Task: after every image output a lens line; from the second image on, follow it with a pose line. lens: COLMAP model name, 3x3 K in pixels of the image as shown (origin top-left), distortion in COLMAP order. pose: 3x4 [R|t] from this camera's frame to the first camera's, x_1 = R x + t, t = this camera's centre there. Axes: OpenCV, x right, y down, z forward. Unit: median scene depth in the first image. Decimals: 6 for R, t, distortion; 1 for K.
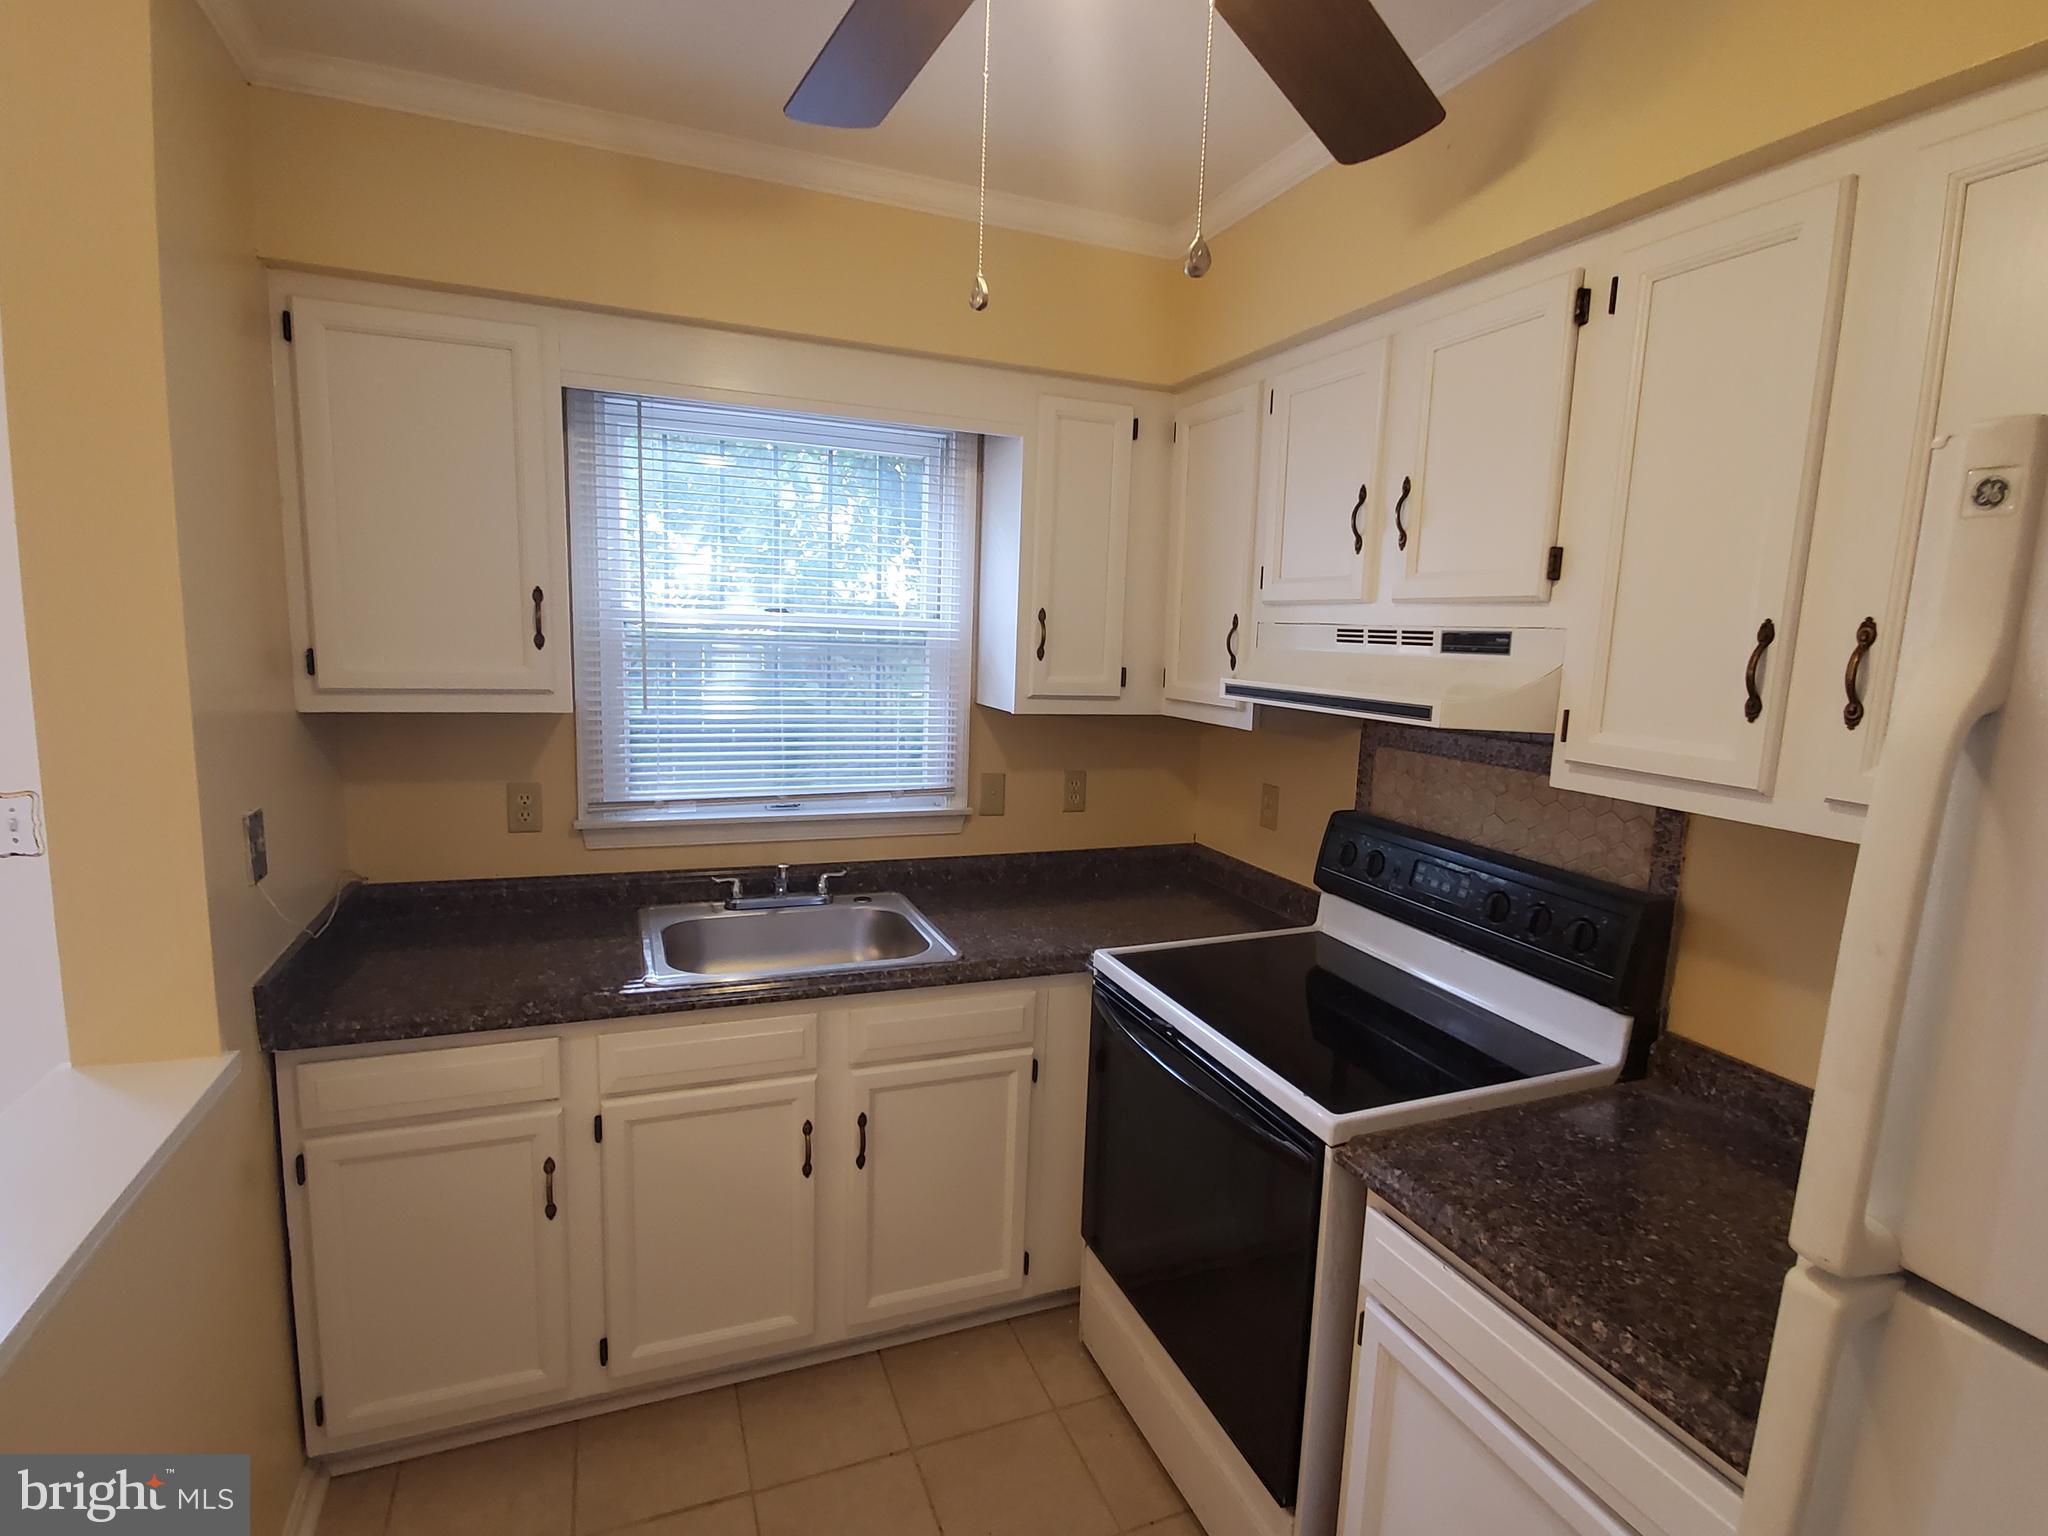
lens RADIAL K [[1026.9, 0, 1024.0], [0, 1026.9, 768.0], [0, 0, 1]] dist [0.007010, -0.001024]
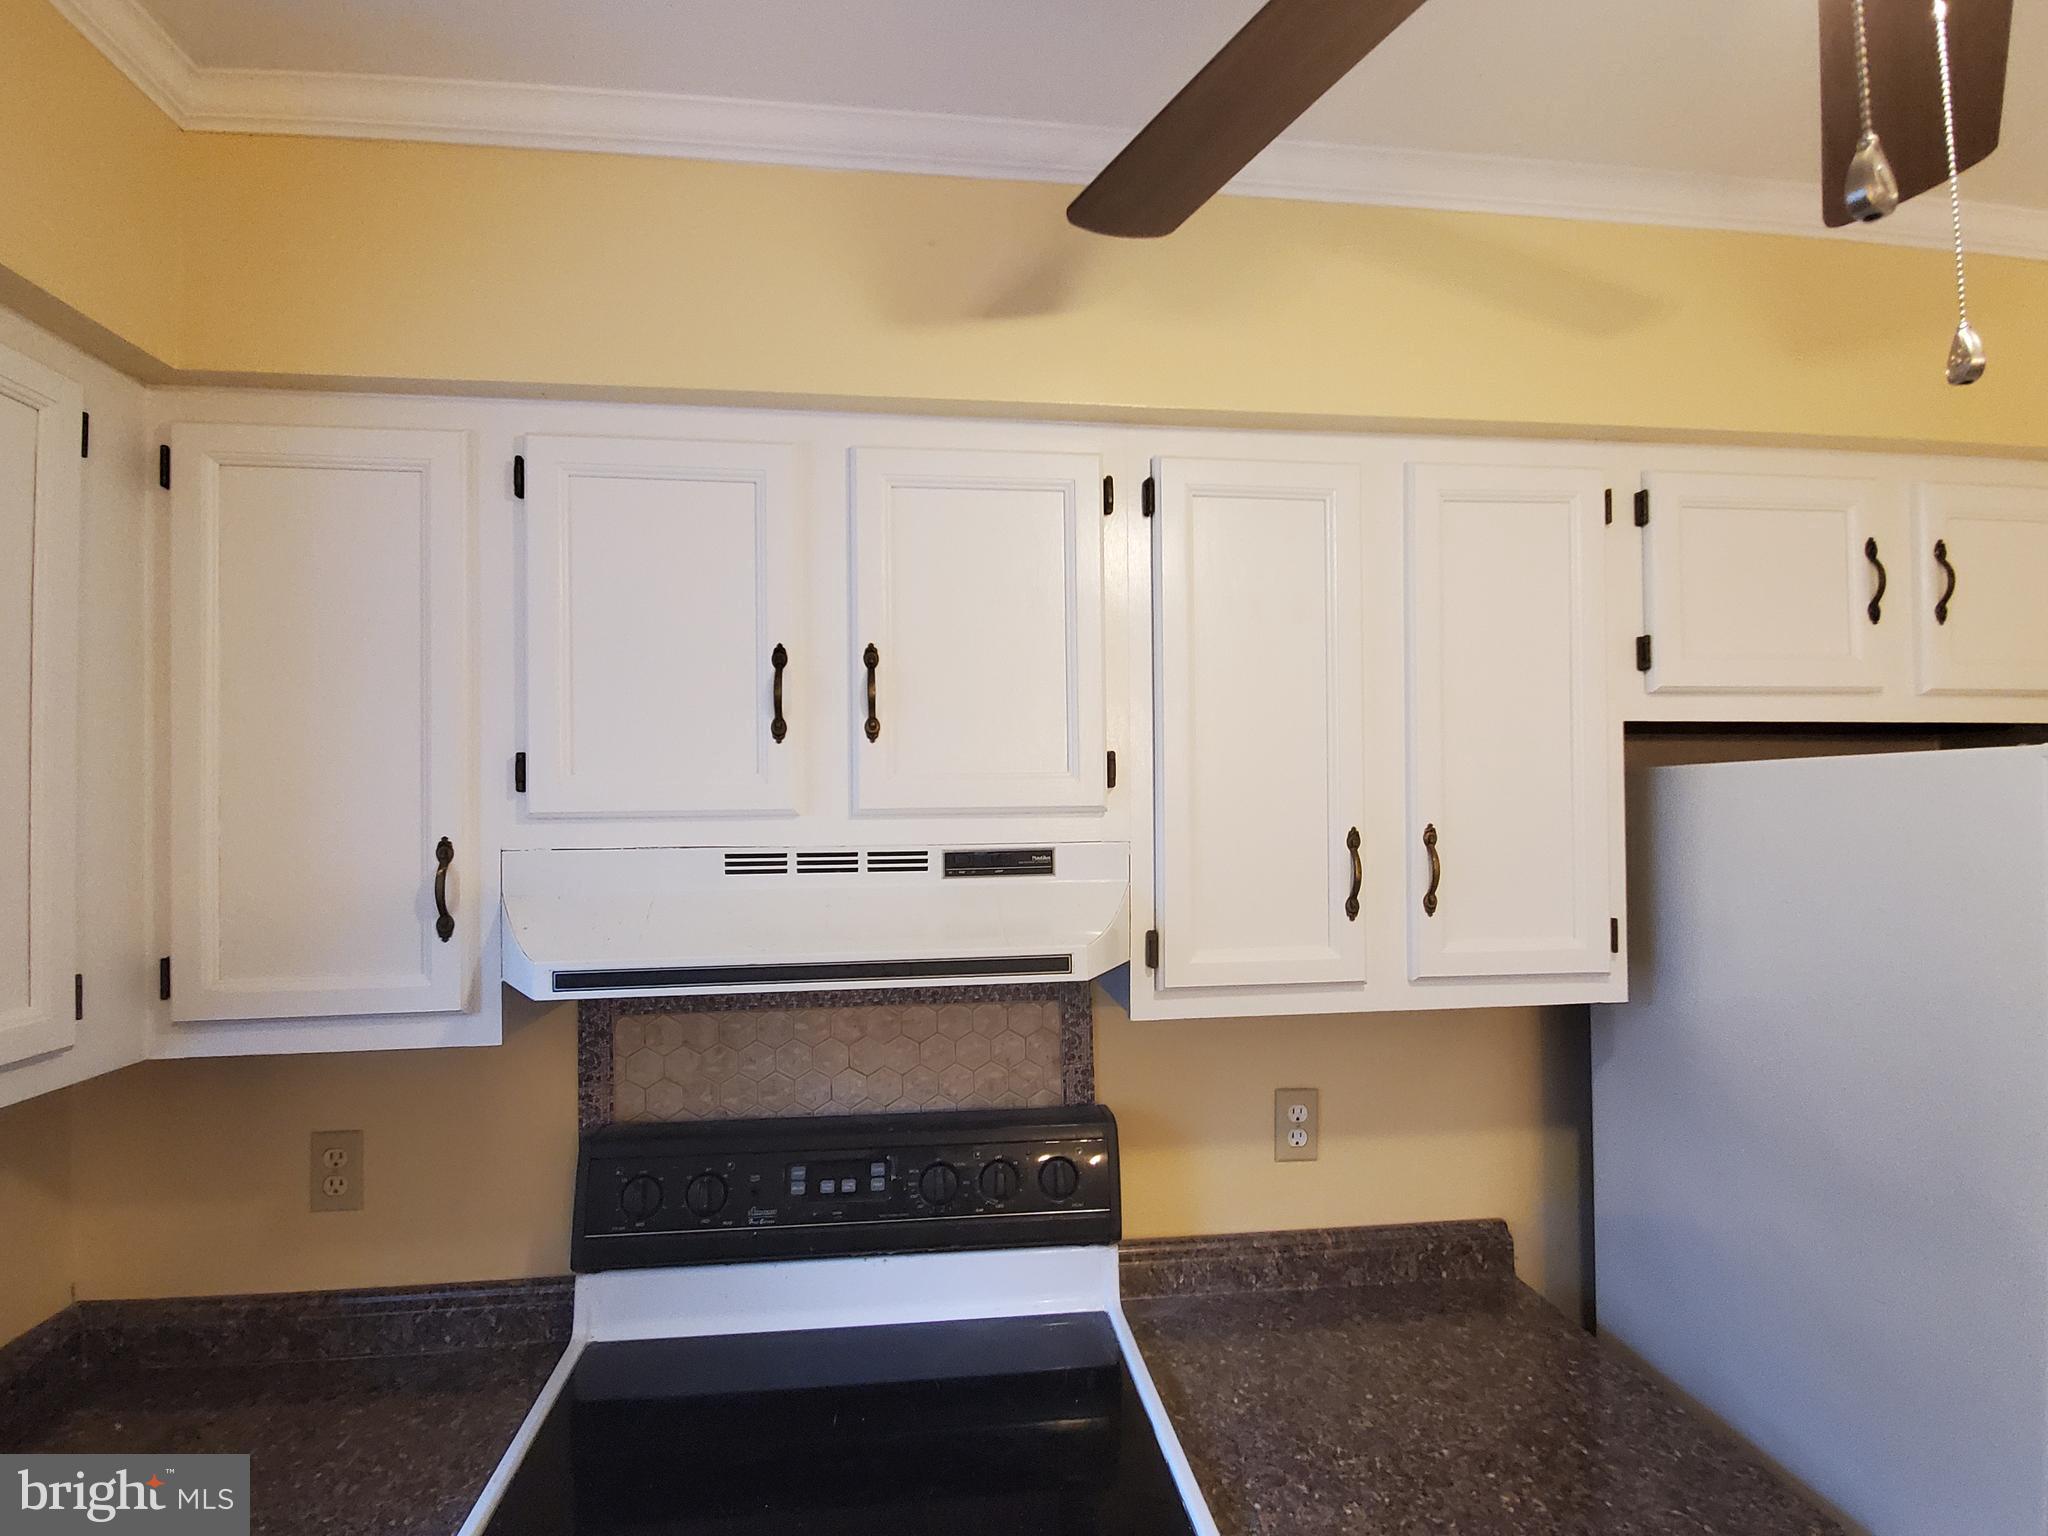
lens RADIAL K [[990.0, 0, 1019.1], [0, 990.0, 777.1], [0, 0, 1]] dist [-0.002612, -0.000658]
pose [[0.256848, -0.007448, 0.966423, -0.226642], [0.153717, 0.987556, -0.033243, -0.121871], [-0.954149, 0.157094, 0.254796, 0.595529]]
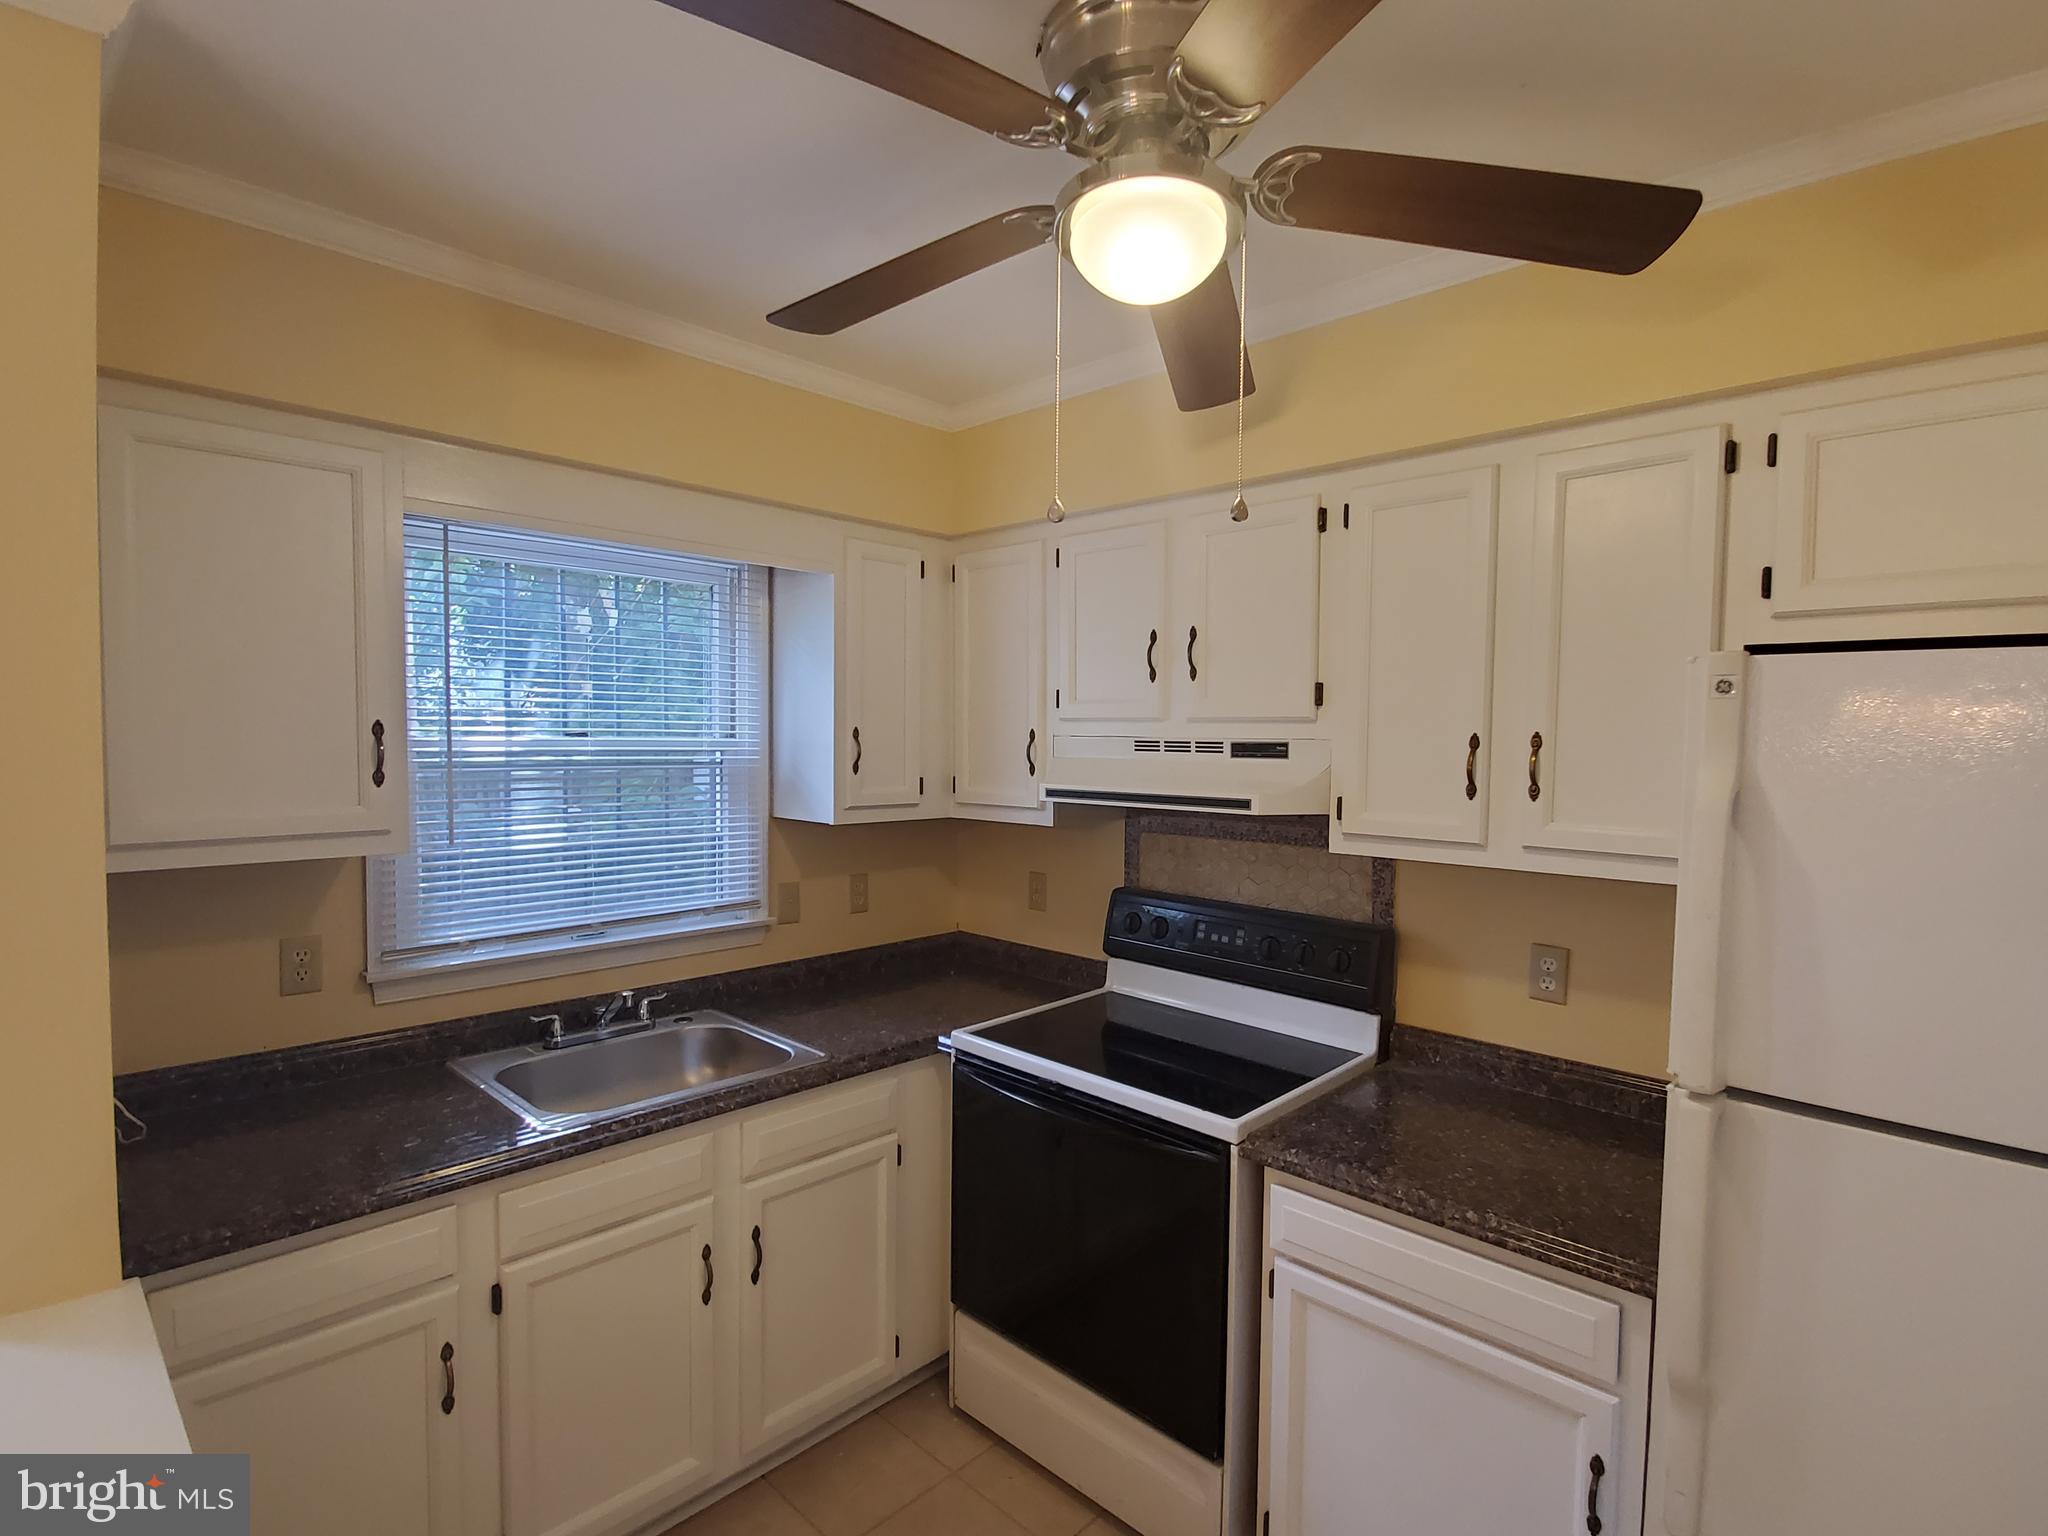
lens RADIAL K [[1026.9, 0, 1024.0], [0, 1026.9, 768.0], [0, 0, 1]] dist [0.007010, -0.001024]
pose [[0.913070, -0.039626, 0.405873, -0.296999], [0.078023, 0.993857, -0.078493, -0.013148], [-0.400270, 0.103337, 0.910552, -0.074903]]
